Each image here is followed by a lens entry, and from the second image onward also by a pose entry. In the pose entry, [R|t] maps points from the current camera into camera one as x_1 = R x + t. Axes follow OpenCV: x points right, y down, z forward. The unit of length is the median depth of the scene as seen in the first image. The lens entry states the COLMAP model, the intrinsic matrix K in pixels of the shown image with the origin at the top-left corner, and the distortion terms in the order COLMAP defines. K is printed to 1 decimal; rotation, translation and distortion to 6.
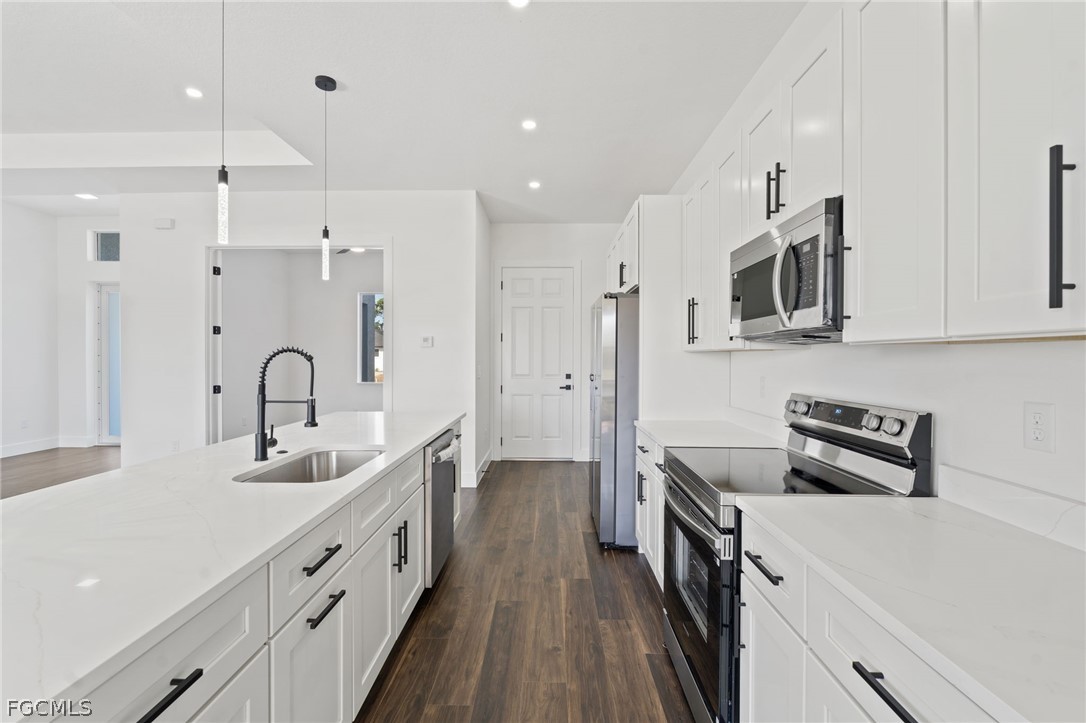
lens RADIAL K [[480.4, 0, 538.7], [0, 480.4, 352.3], [0, 0, 1]] dist [-0.004549, -0.000725]
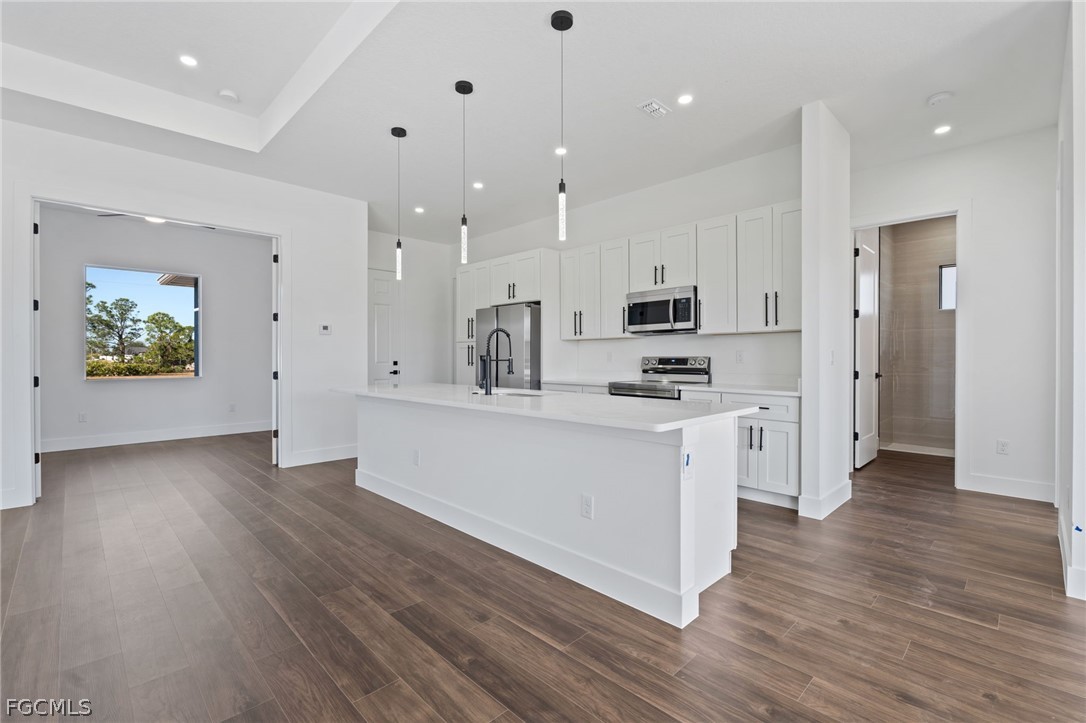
lens RADIAL K [[480.4, 0, 539.9], [0, 480.4, 359.0], [0, 0, 1]] dist [-0.004549, -0.000725]
pose [[0.698556, -0.006744, 0.715523, -0.983193], [-0.001504, 0.999940, 0.010893, 0.047041], [-0.715553, -0.008686, 0.698504, -0.182783]]
